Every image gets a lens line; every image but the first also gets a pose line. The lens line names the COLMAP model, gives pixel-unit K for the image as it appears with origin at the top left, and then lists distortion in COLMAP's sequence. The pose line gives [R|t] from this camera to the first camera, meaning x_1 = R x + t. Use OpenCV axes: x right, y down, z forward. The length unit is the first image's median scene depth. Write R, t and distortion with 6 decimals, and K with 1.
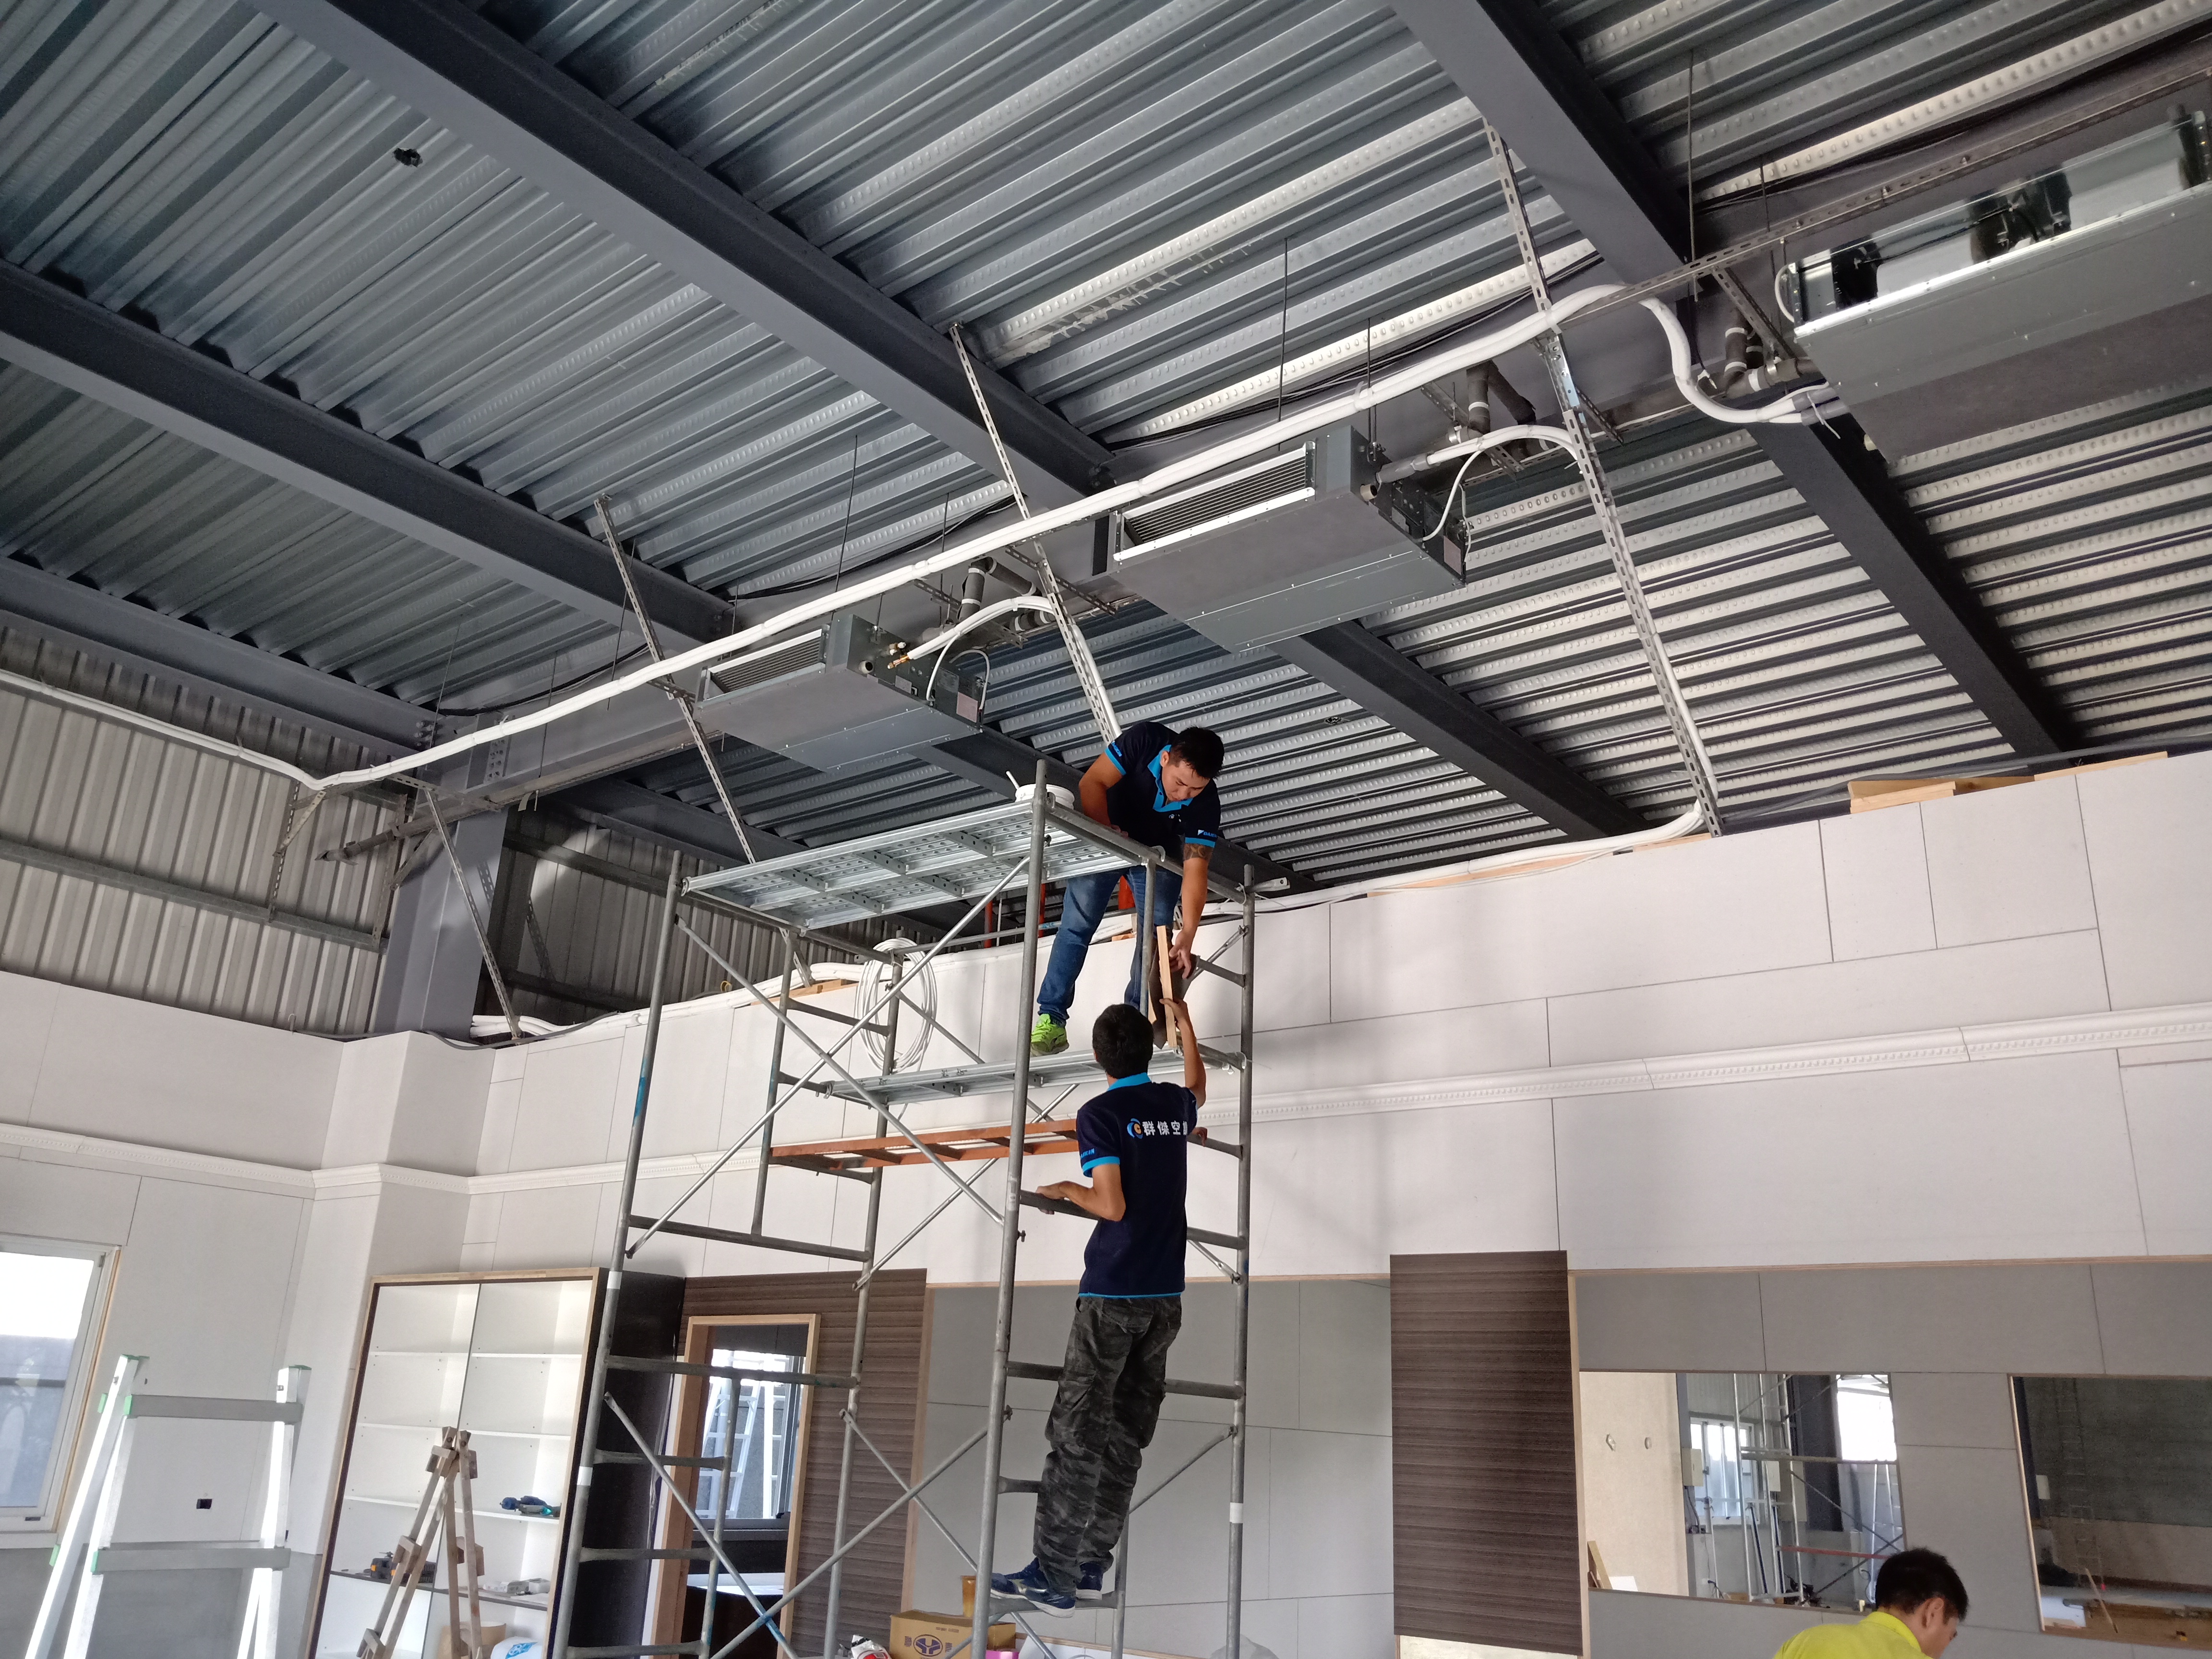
lens RADIAL K [[1750.2, 0, 1102.6], [0, 1750.2, 826.1], [0, 0, 1]] dist [0.087054, -0.170594]
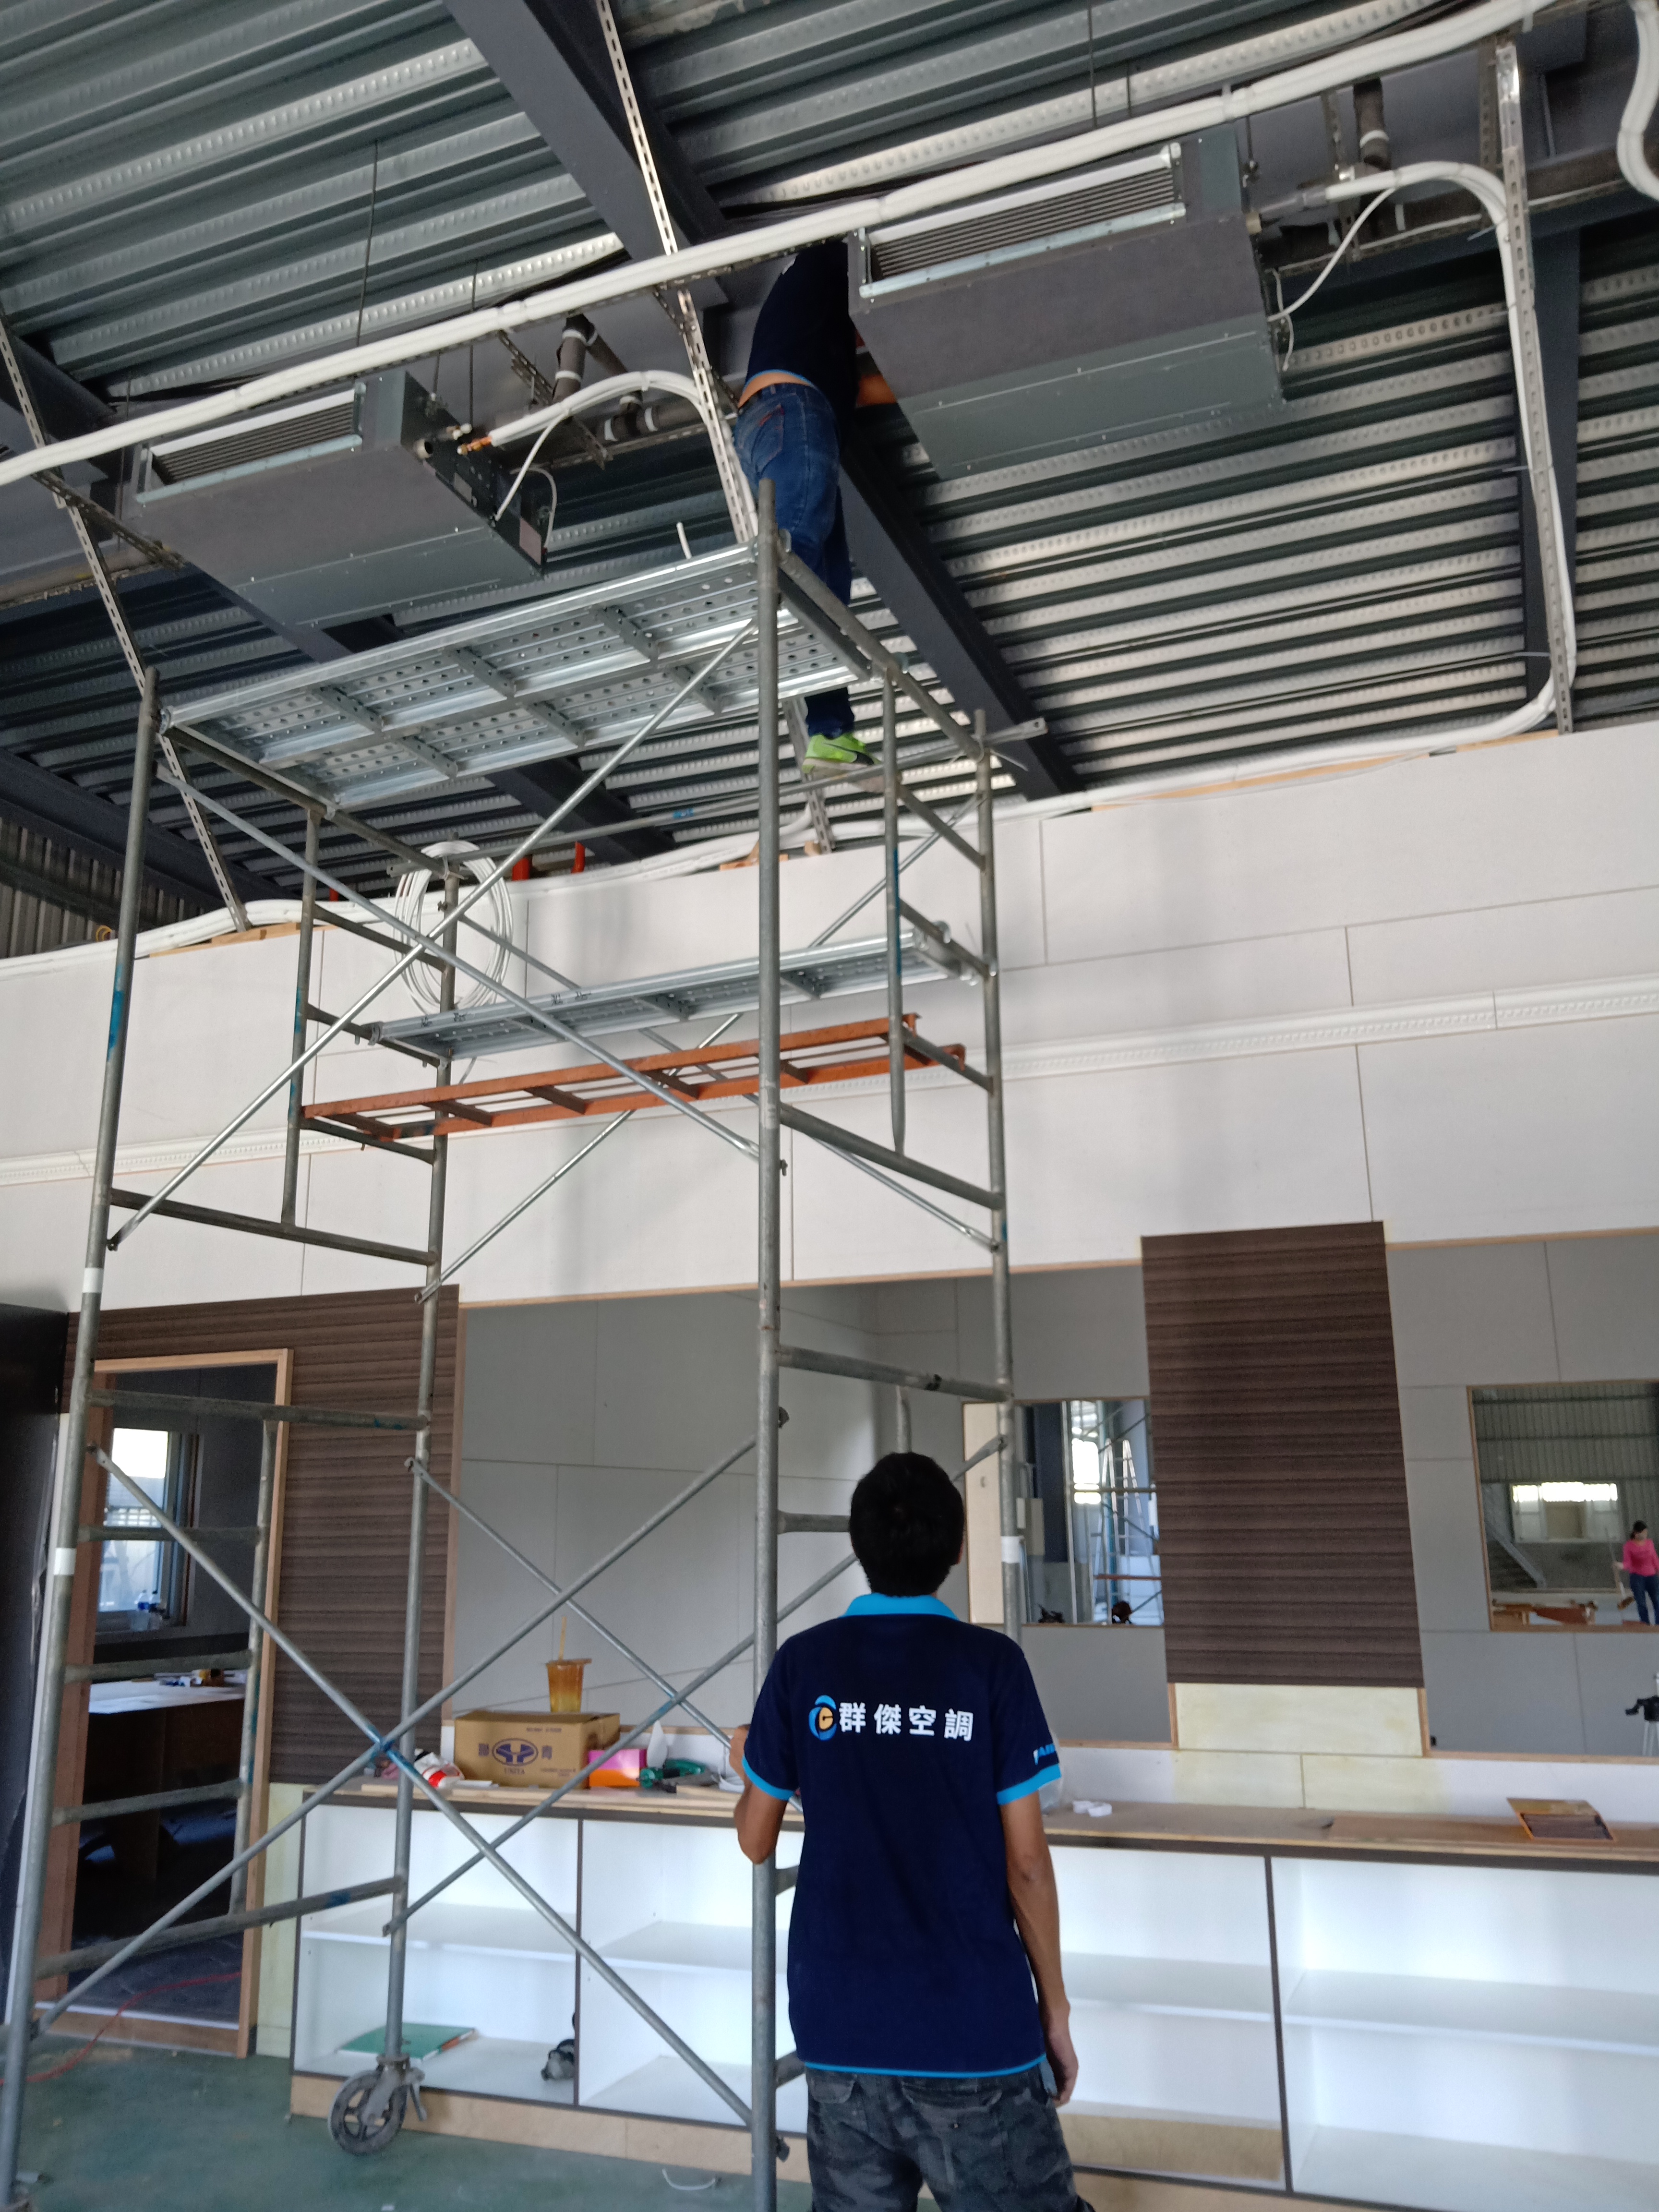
lens RADIAL K [[1769.2, 0, 827.8], [0, 1769.2, 1095.8], [0, 0, 1]] dist [0.047091, -0.094883]
pose [[0.949794, 0.018643, 0.312320, -0.202498], [-0.049712, 0.994535, 0.091812, 0.096854], [-0.308902, -0.102728, 0.945530, 0.243177]]
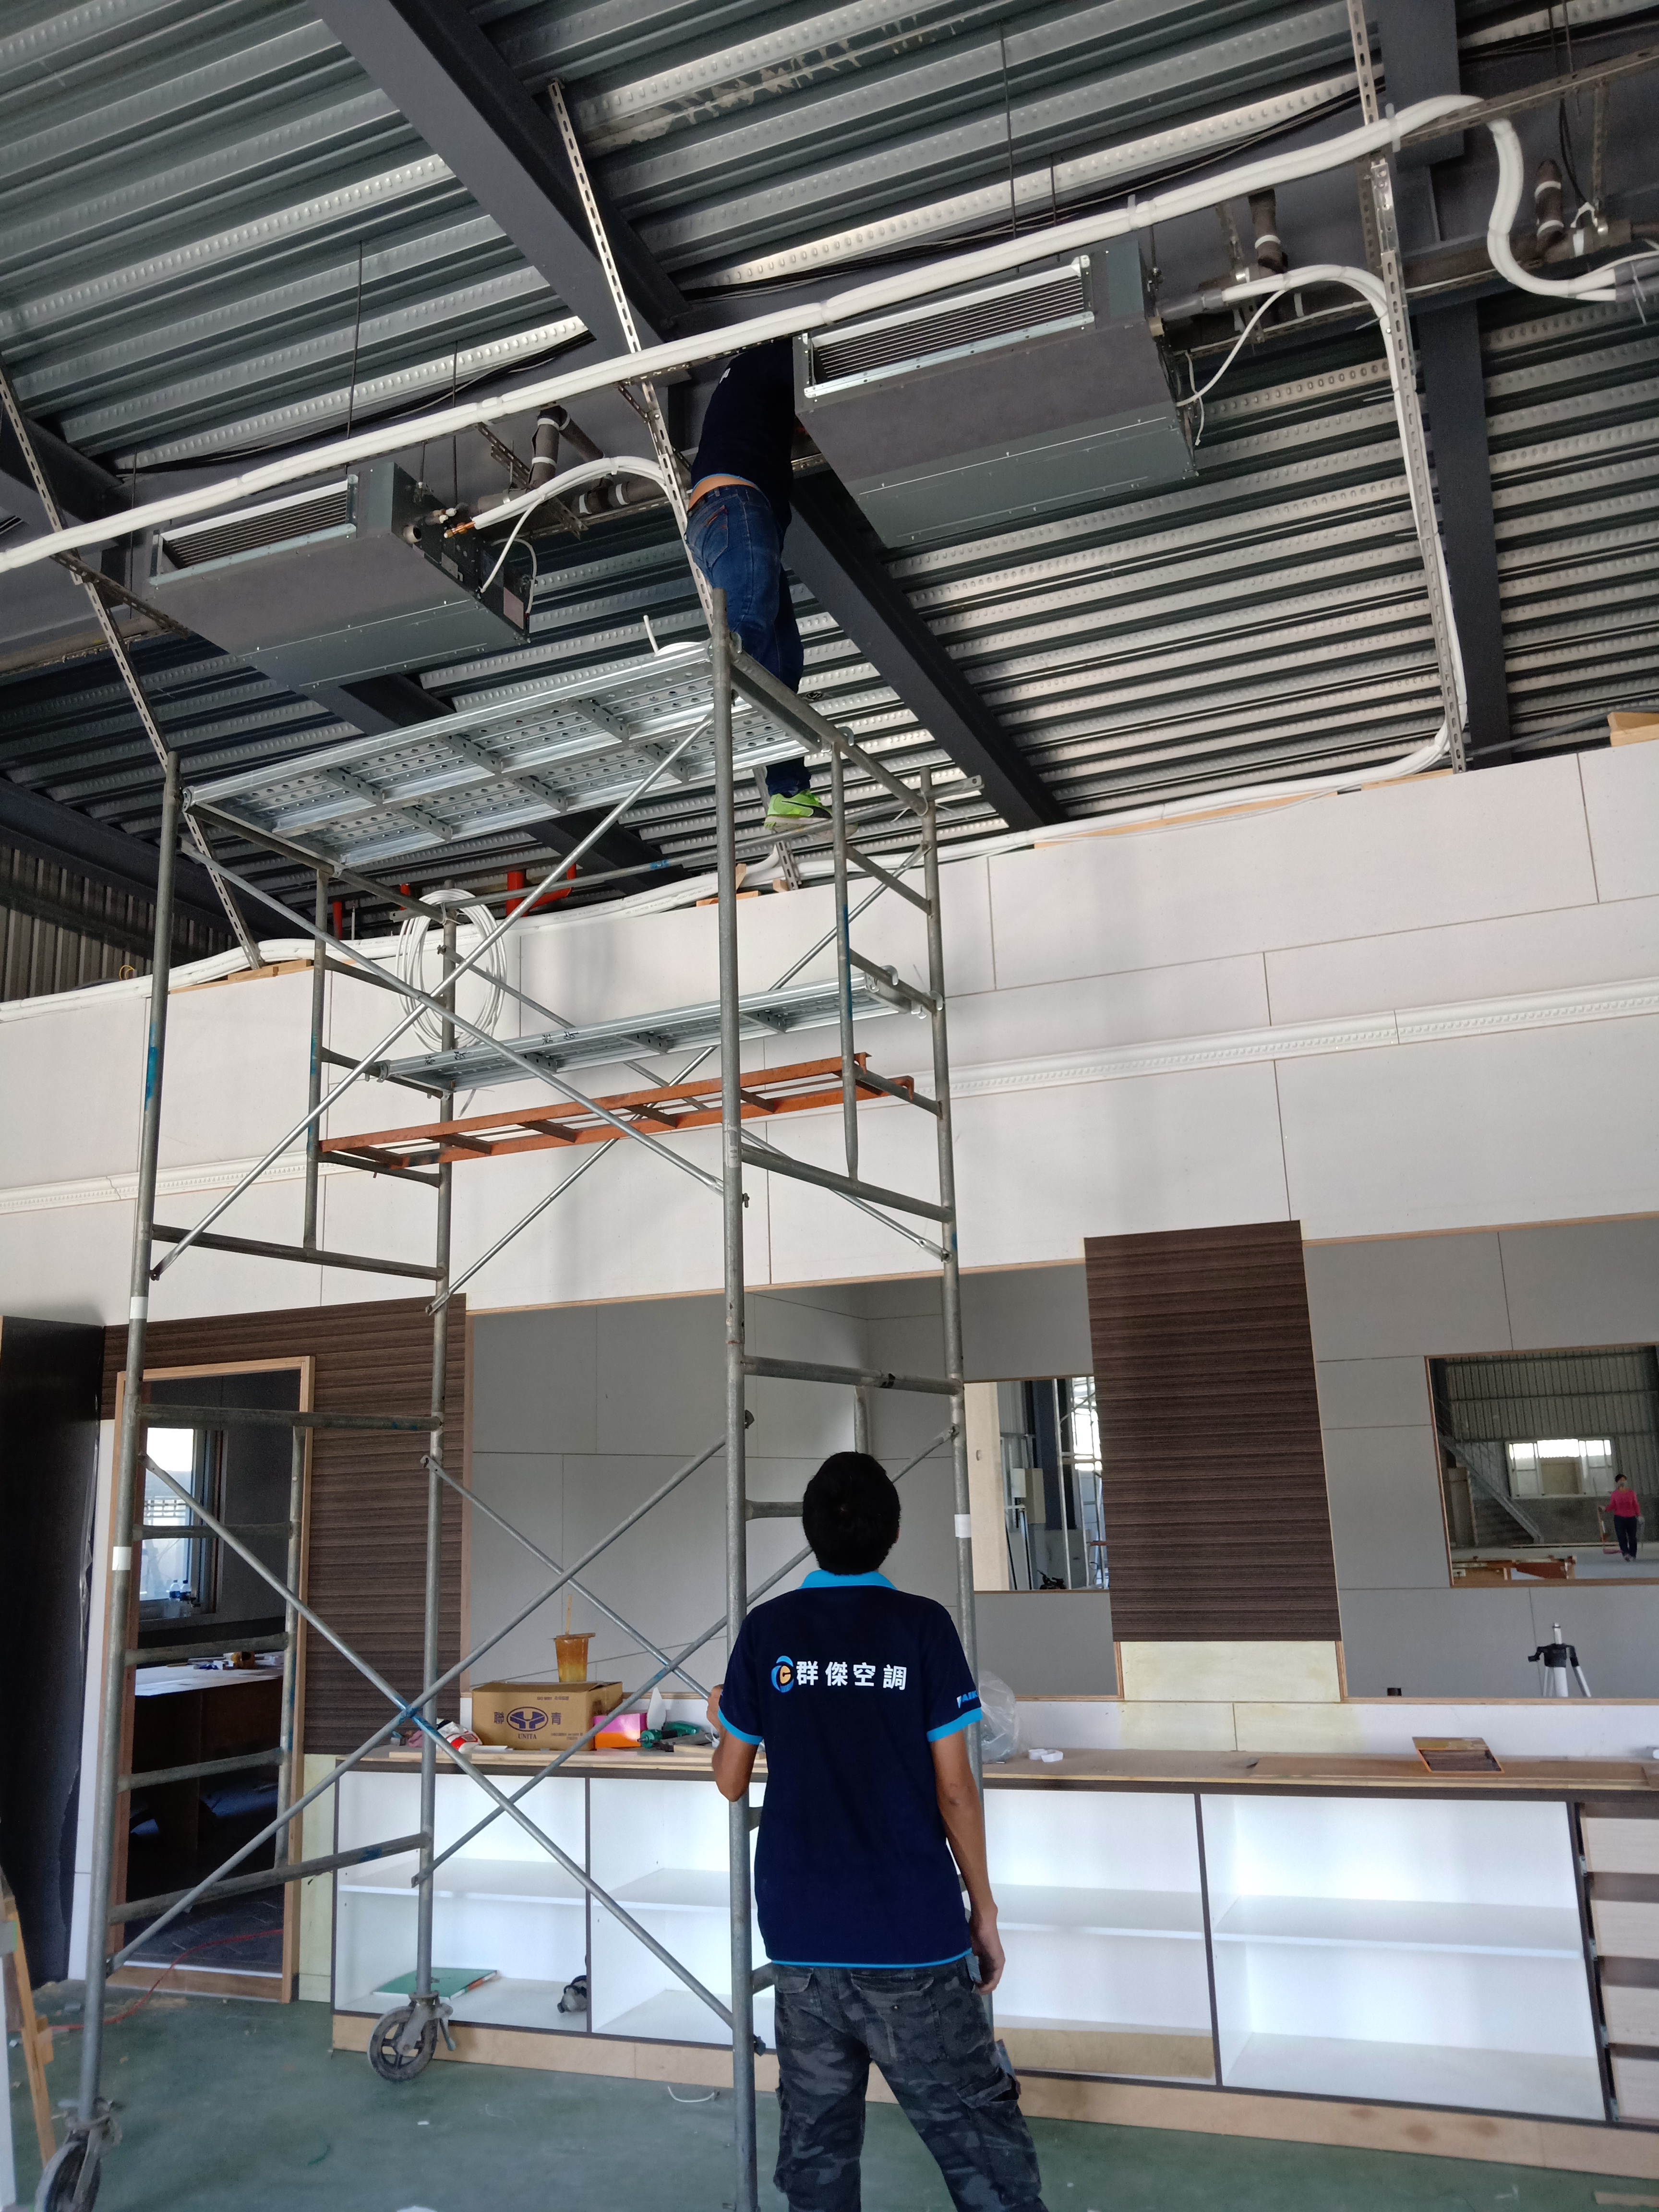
lens RADIAL K [[1753.7, 0, 828.6], [0, 1753.7, 1093.0], [0, 0, 1]] dist [0.049341, -0.083952]
pose [[0.949915, -0.007921, 0.312409, -0.209034], [-0.025546, 0.994365, 0.102887, 0.071241], [-0.311464, -0.105715, 0.944359, 0.180208]]
